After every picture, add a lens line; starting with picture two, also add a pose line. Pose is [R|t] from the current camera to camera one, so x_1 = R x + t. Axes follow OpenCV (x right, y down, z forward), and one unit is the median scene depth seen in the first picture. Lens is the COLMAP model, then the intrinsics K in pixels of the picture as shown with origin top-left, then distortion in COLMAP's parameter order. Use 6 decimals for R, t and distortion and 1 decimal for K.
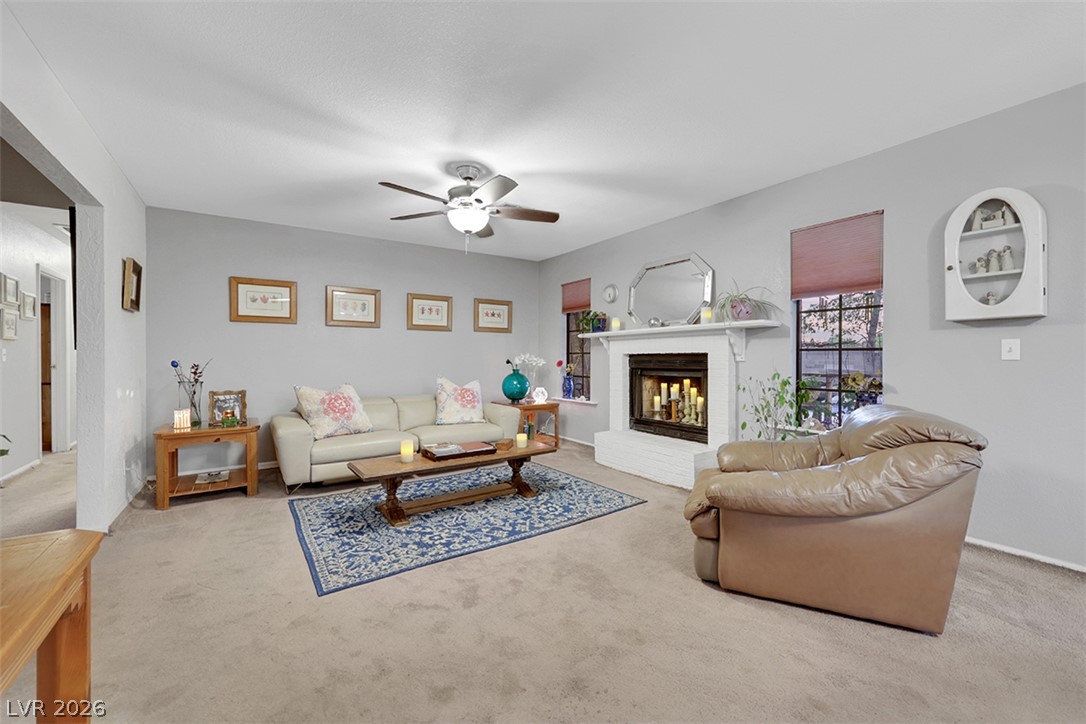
lens RADIAL K [[437.6, 0, 543.4], [0, 437.6, 355.9], [0, 0, 1]] dist [-0.000315, 0.000005]
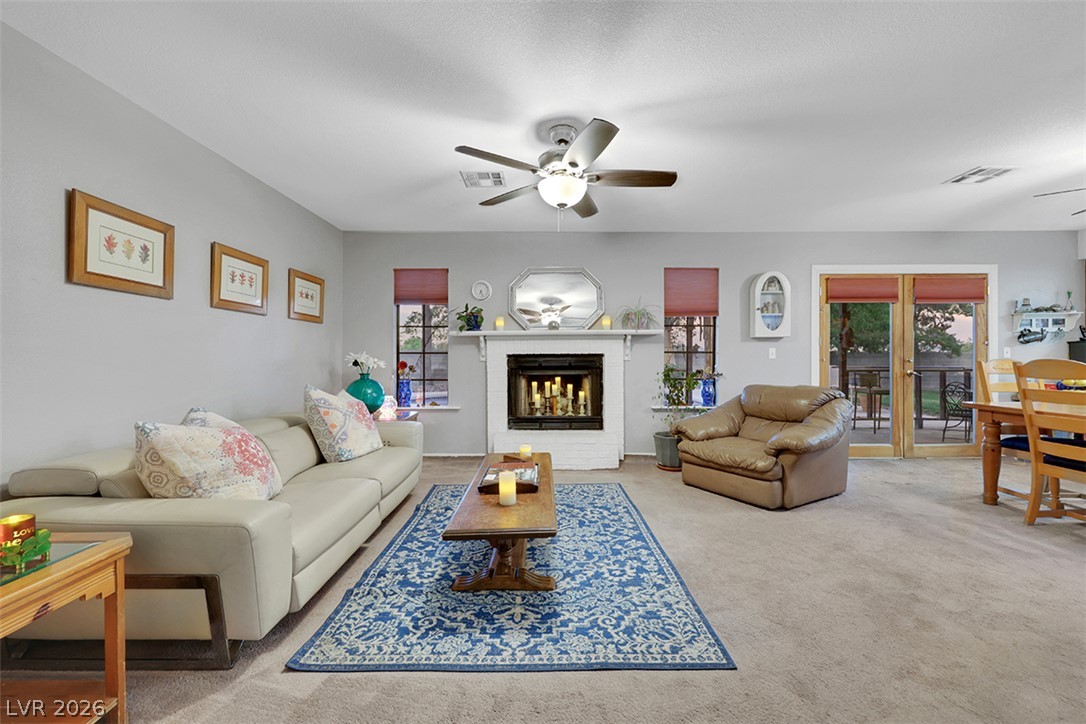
lens RADIAL K [[437.6, 0, 541.7], [0, 437.6, 358.3], [0, 0, 1]] dist [-0.000315, 0.000005]
pose [[0.564469, 0.000824, 0.825454, -0.802081], [-0.000730, 1.000000, -0.000499, 0.006944], [-0.825454, -0.000321, 0.564469, 0.513847]]
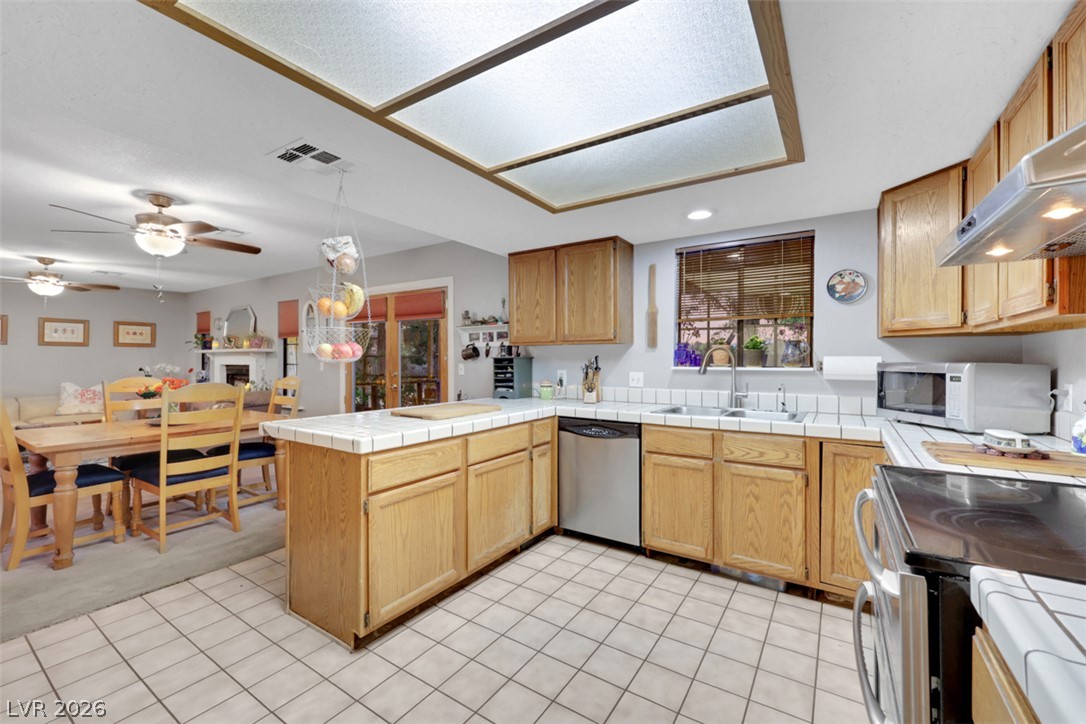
lens RADIAL K [[453.0, 0, 546.6], [0, 453.0, 359.5], [0, 0, 1]] dist [-0.001052, 0.000371]
pose [[0.926526, 0.000487, 0.376230, 0.885275], [-0.003514, 0.999967, 0.007360, -0.051754], [-0.376214, -0.008141, 0.926497, -1.245473]]
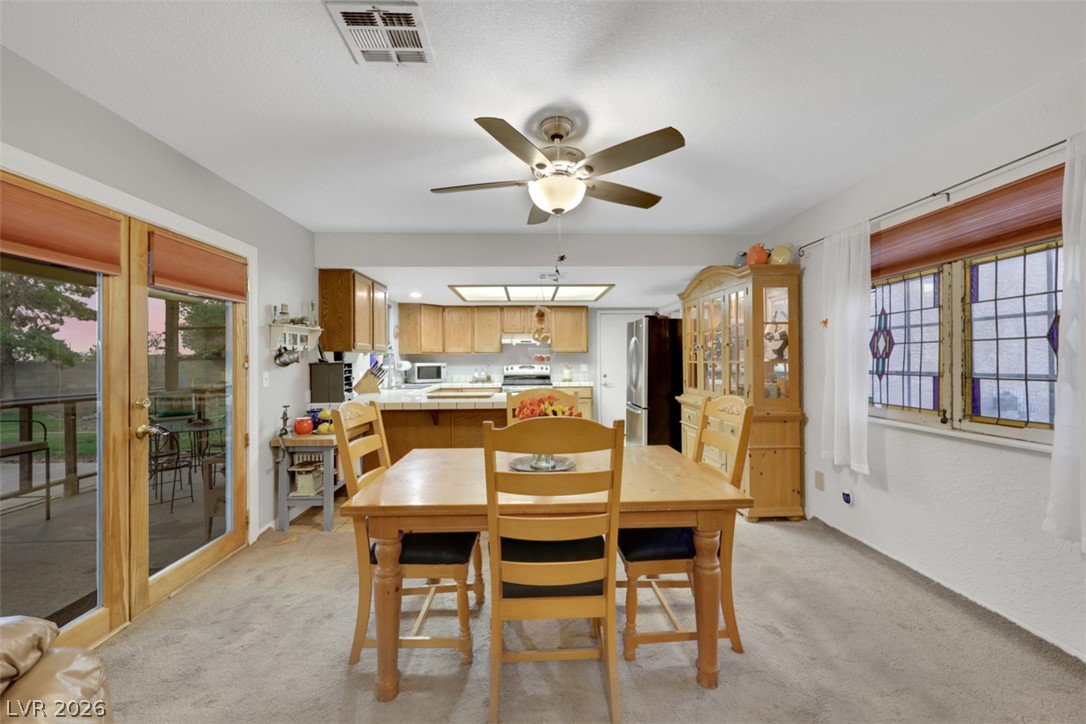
lens RADIAL K [[437.6, 0, 542.2], [0, 437.6, 357.5], [0, 0, 1]] dist [-0.000315, 0.000005]
pose [[-0.847078, 0.011836, 0.531337, 0.144707], [0.007986, 0.999923, -0.009543, -0.046401], [-0.531409, -0.003840, -0.847107, 0.567699]]
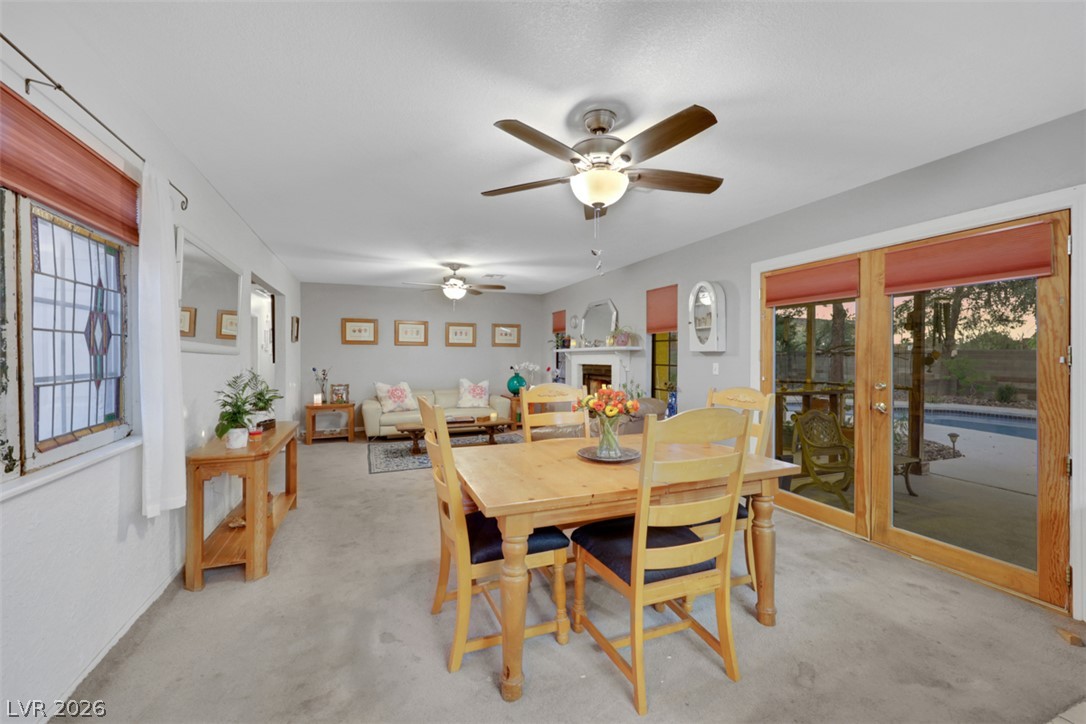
lens RADIAL K [[437.6, 0, 544.1], [0, 437.6, 357.0], [0, 0, 1]] dist [-0.000315, 0.000005]
pose [[0.977629, 0.004322, -0.210290, 0.522756], [-0.003169, 0.999978, 0.005819, -0.049635], [0.210311, -0.005022, 0.977622, -0.635893]]
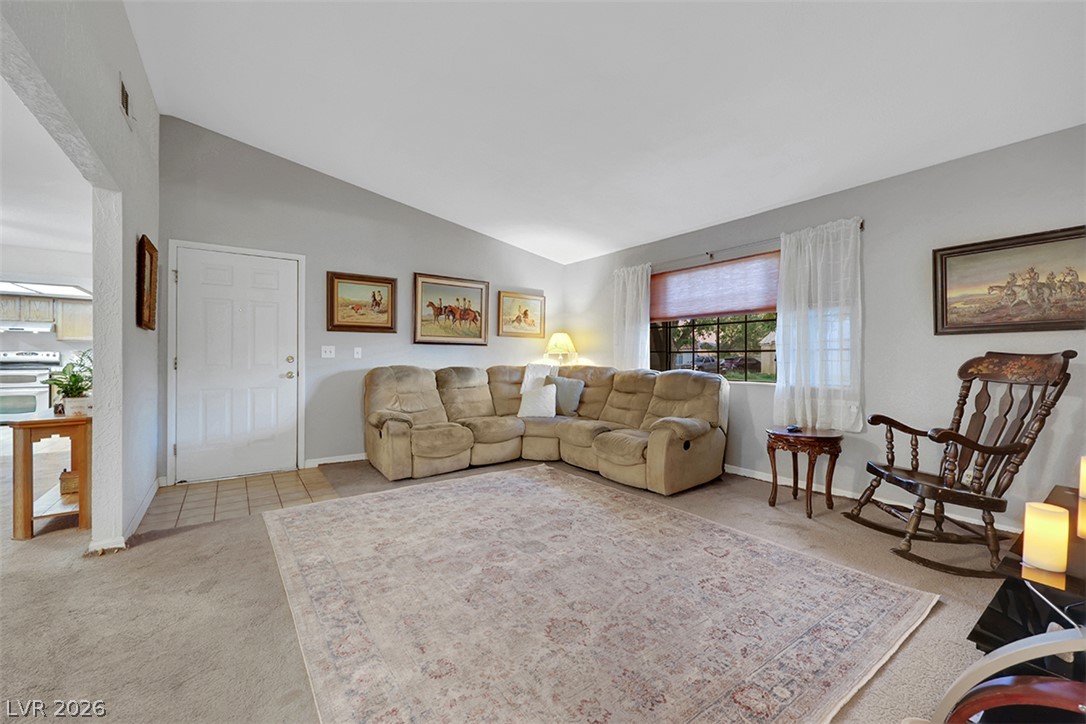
lens RADIAL K [[437.6, 0, 540.6], [0, 437.6, 360.0], [0, 0, 1]] dist [-0.000315, 0.000005]
pose [[-0.999748, 0.000260, -0.022425, -1.218379], [0.000234, 0.999999, 0.001171, 0.008249], [0.022426, 0.001166, -0.999748, 1.097523]]
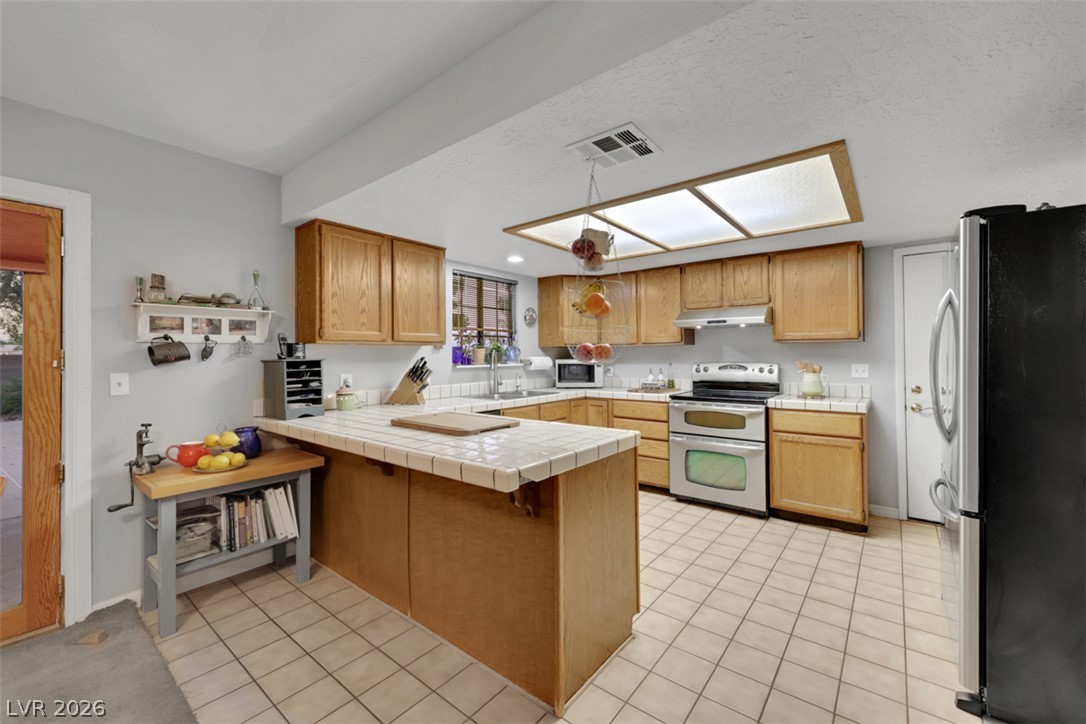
lens RADIAL K [[437.6, 0, 545.9], [0, 437.6, 350.7], [0, 0, 1]] dist [-0.000315, 0.000005]
pose [[-0.298253, 0.016884, 0.954337, 0.340239], [0.004503, 0.999857, -0.016283, -0.049418], [-0.954476, -0.000559, -0.298286, -0.330276]]
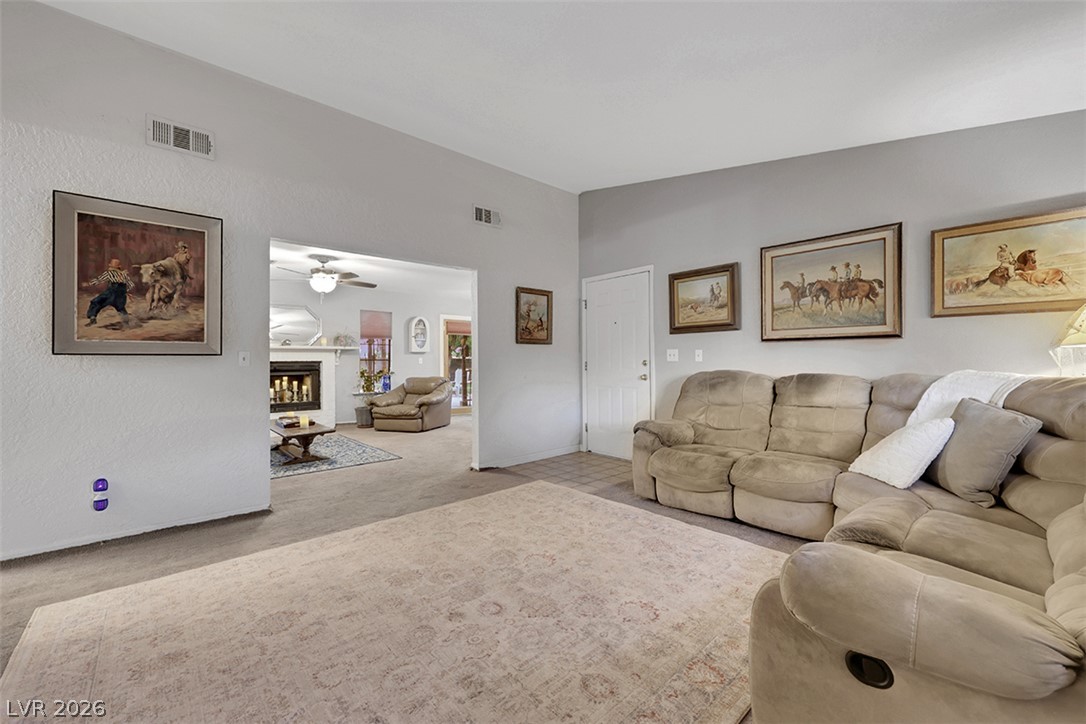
lens RADIAL K [[437.6, 0, 543.1], [0, 437.6, 359.8], [0, 0, 1]] dist [-0.000315, 0.000005]
pose [[-0.130421, 0.008199, 0.991425, -1.849663], [0.004328, 0.999961, -0.007700, 0.006988], [-0.991449, 0.003286, -0.130452, 0.321297]]
